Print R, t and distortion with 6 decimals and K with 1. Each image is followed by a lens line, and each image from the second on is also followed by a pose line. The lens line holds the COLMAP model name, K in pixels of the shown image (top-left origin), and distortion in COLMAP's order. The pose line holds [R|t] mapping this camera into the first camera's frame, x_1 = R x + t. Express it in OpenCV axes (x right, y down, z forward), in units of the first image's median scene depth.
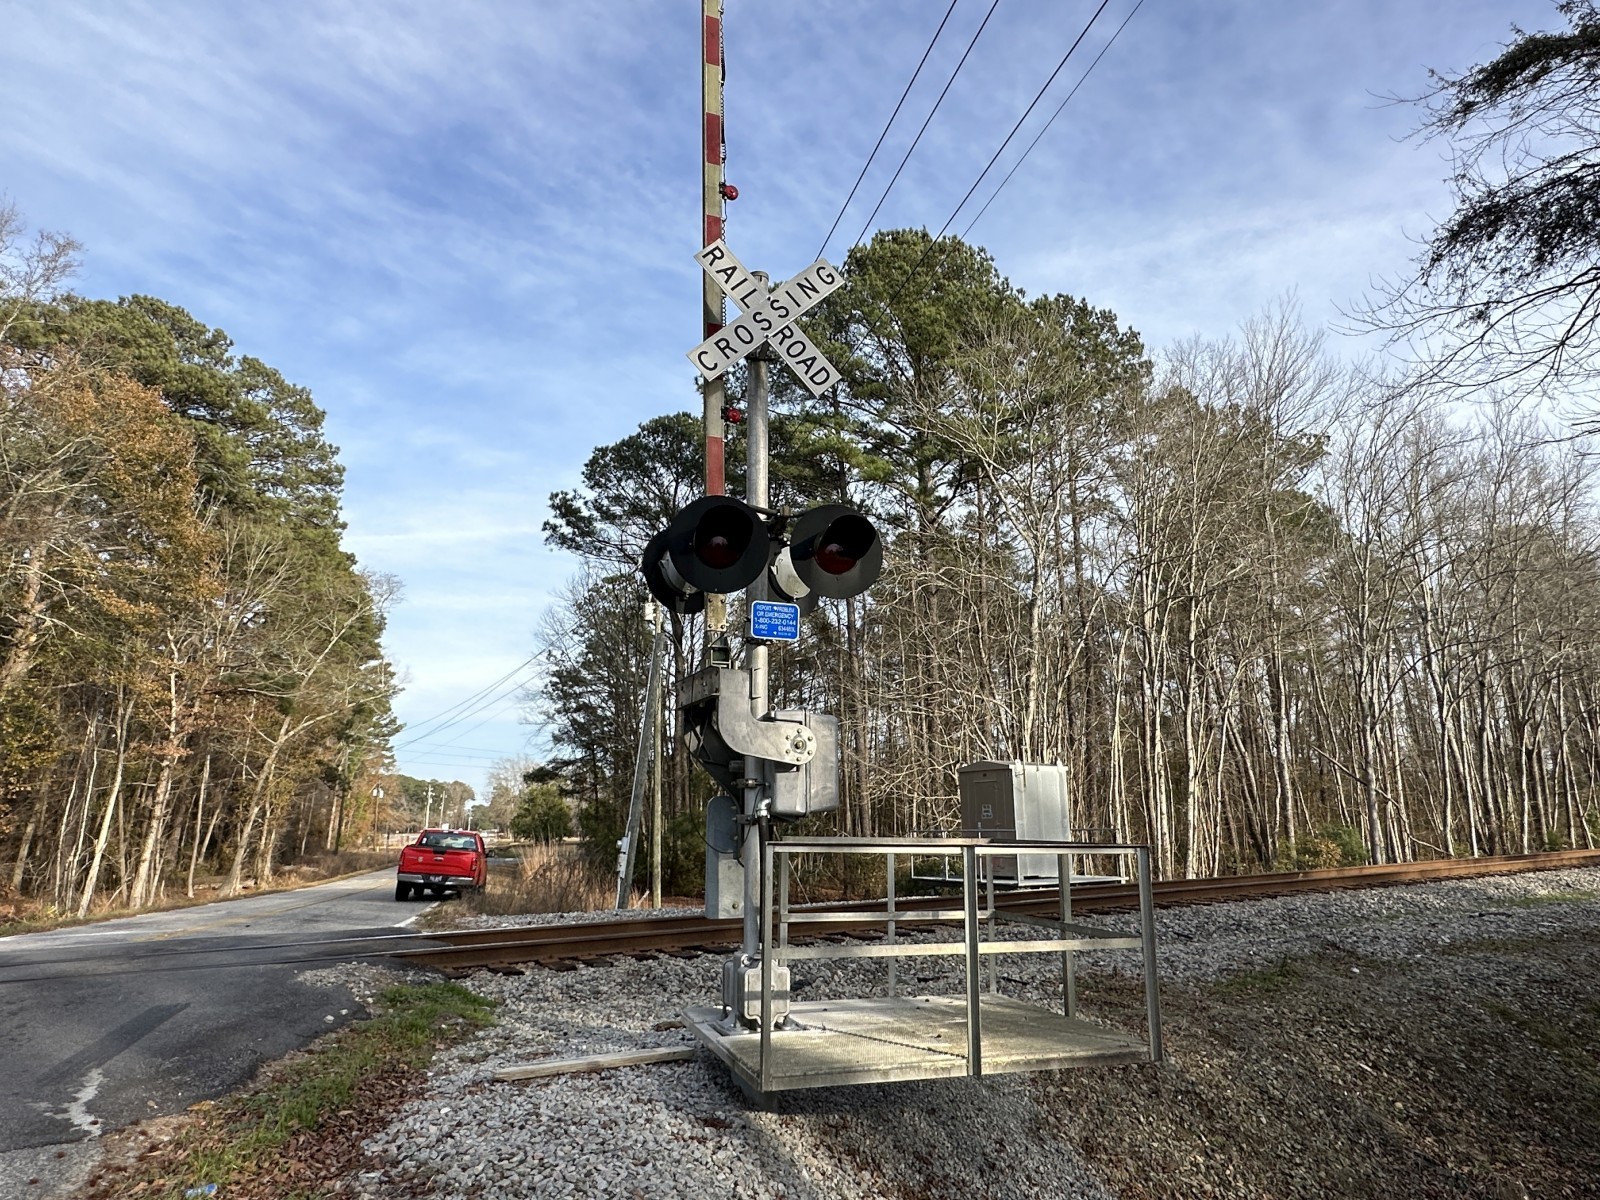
lens RADIAL K [[963.2, 0, 799.0], [0, 963.2, 599.4], [0, 0, 1]] dist [-0.004605, 0.003433]
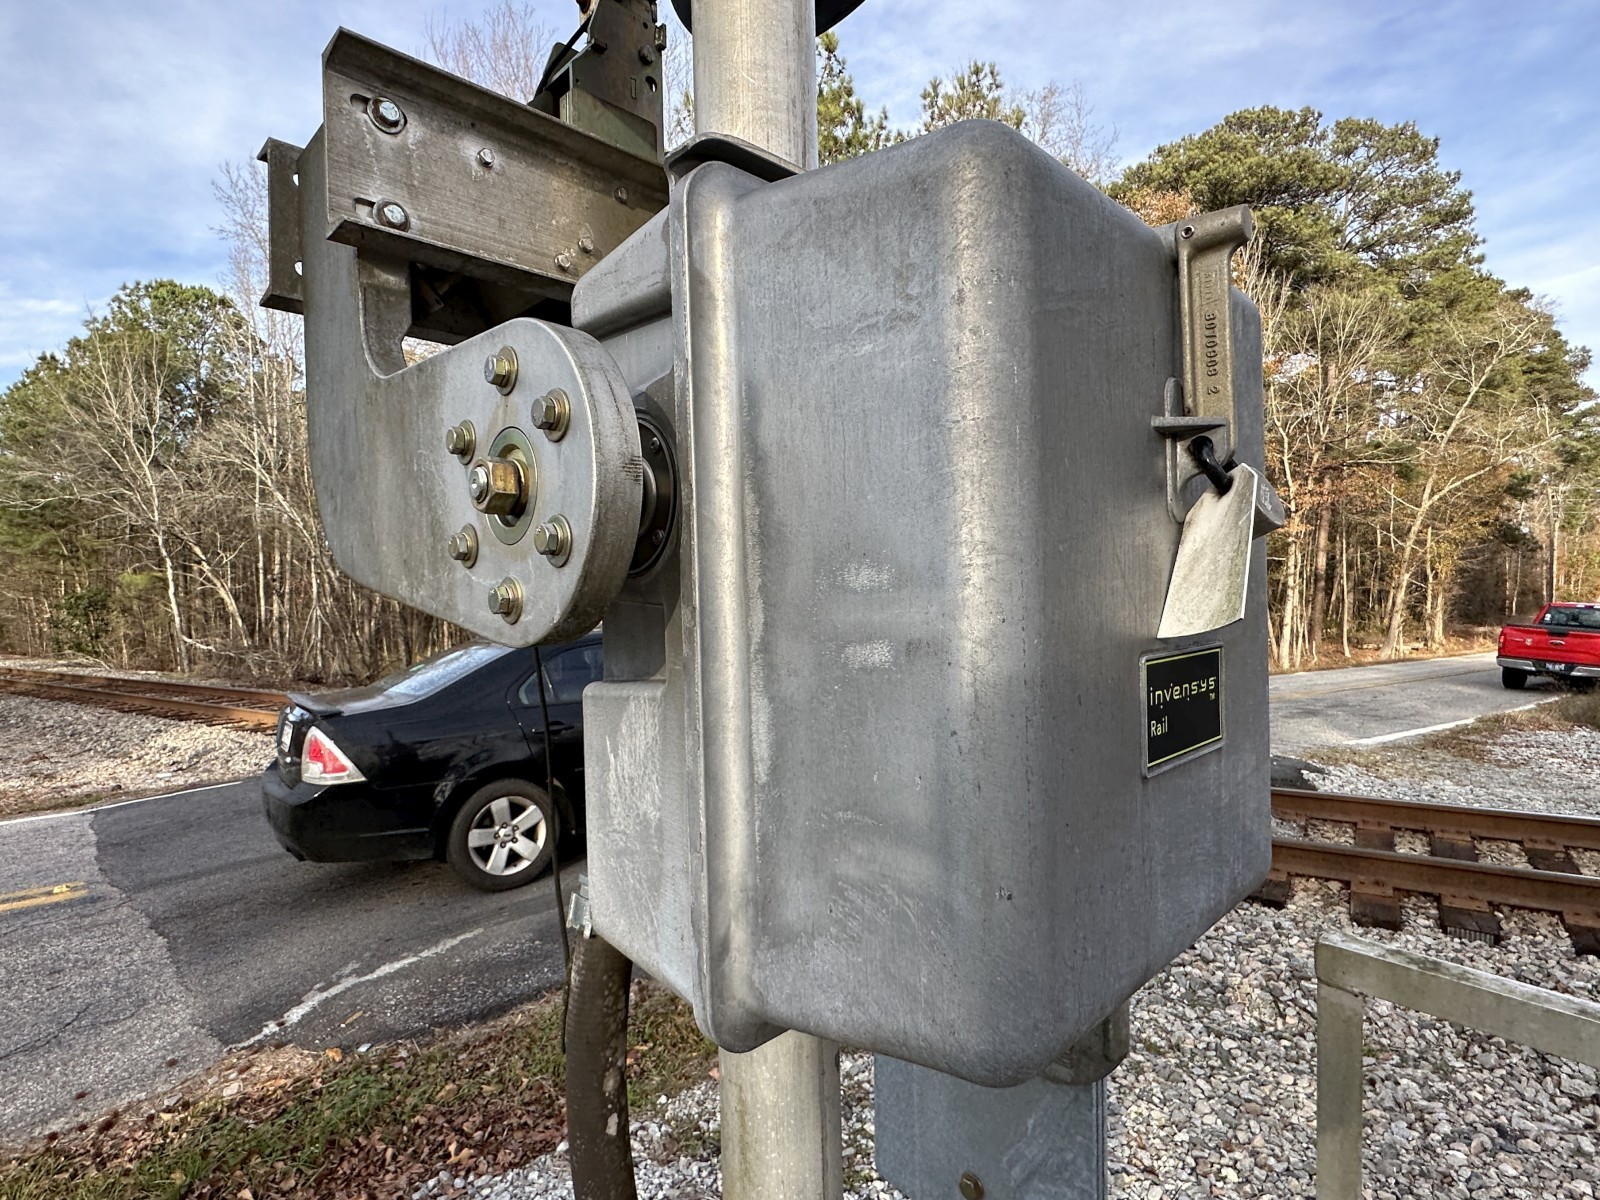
lens RADIAL K [[841.8, 0, 796.0], [0, 841.8, 601.0], [0, 0, 1]] dist [-0.012446, 0.002956]
pose [[0.362624, 0.005319, -0.931920, 0.021429], [0.226613, 0.969466, 0.093712, 0.019766], [0.903964, -0.245167, 0.350346, 0.127094]]
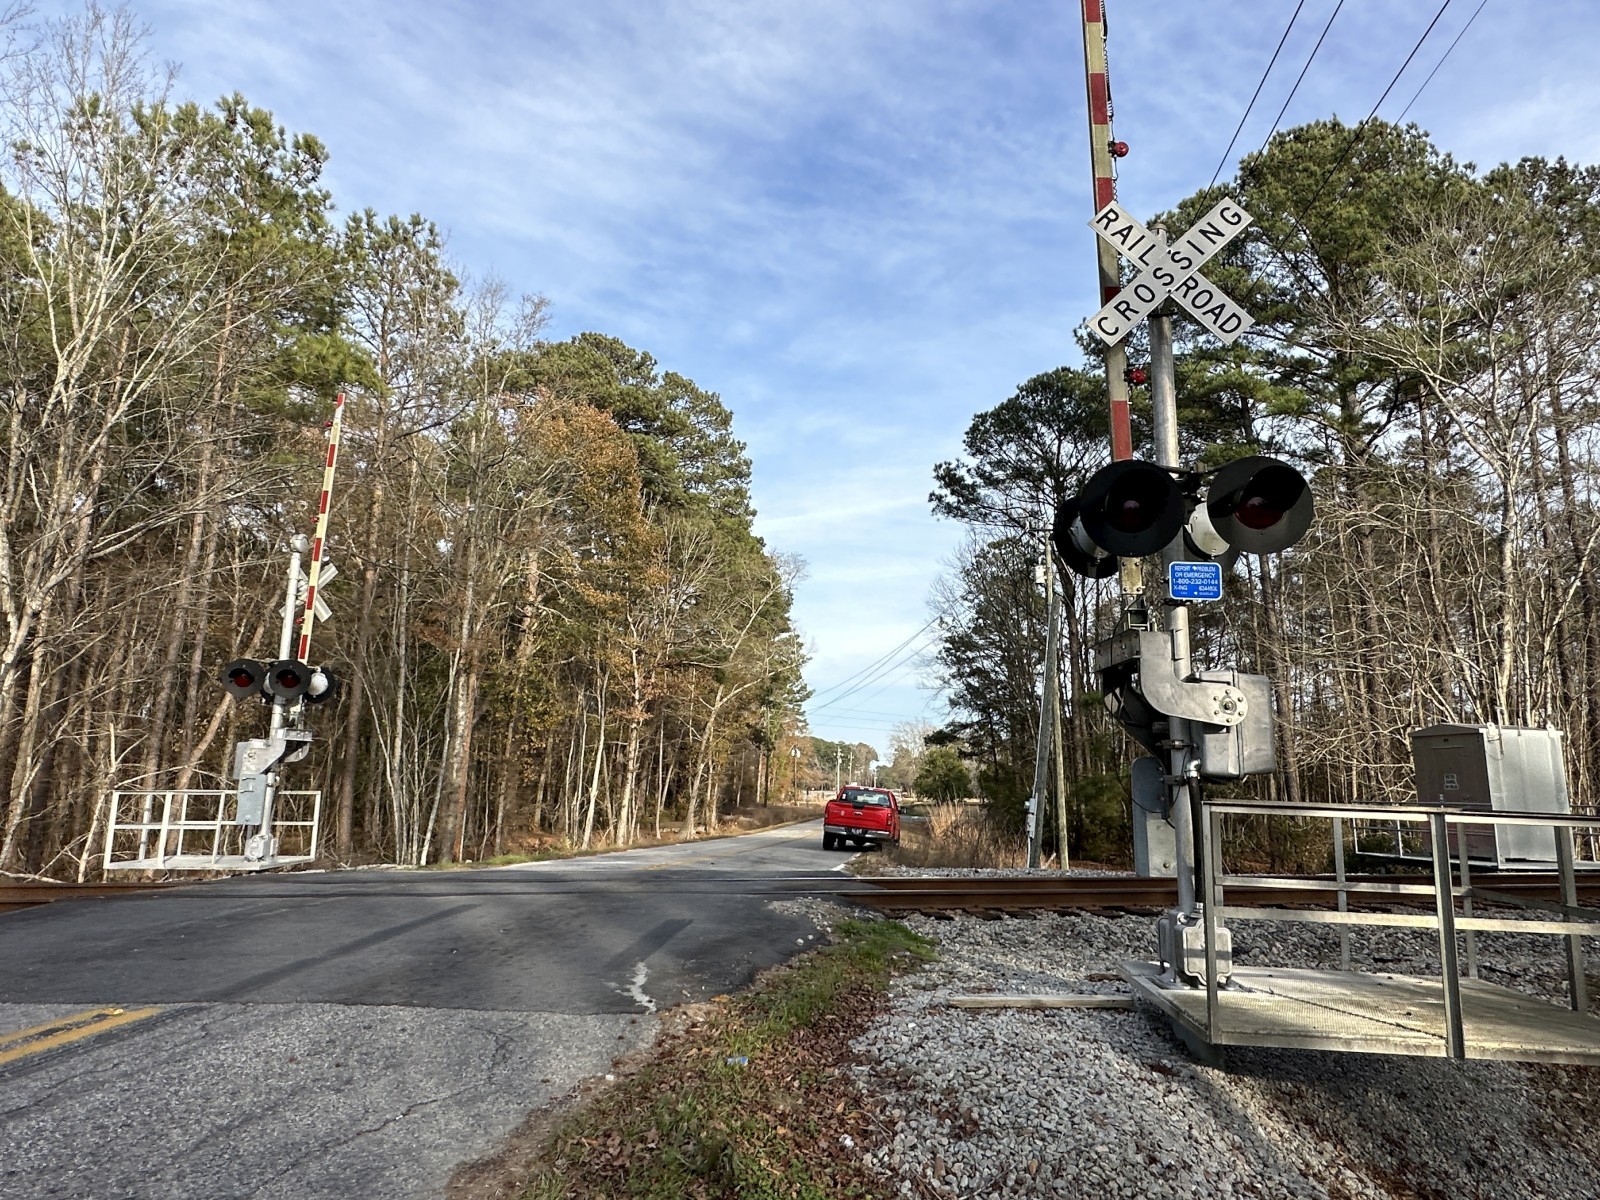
lens RADIAL K [[963.2, 0, 803.4], [0, 963.2, 600.2], [0, 0, 1]] dist [-0.004605, 0.003433]
pose [[0.923001, -0.048054, -0.381785, -0.003281], [0.062500, 0.997719, 0.025521, -0.001419], [0.379688, -0.047418, 0.923899, -0.010797]]
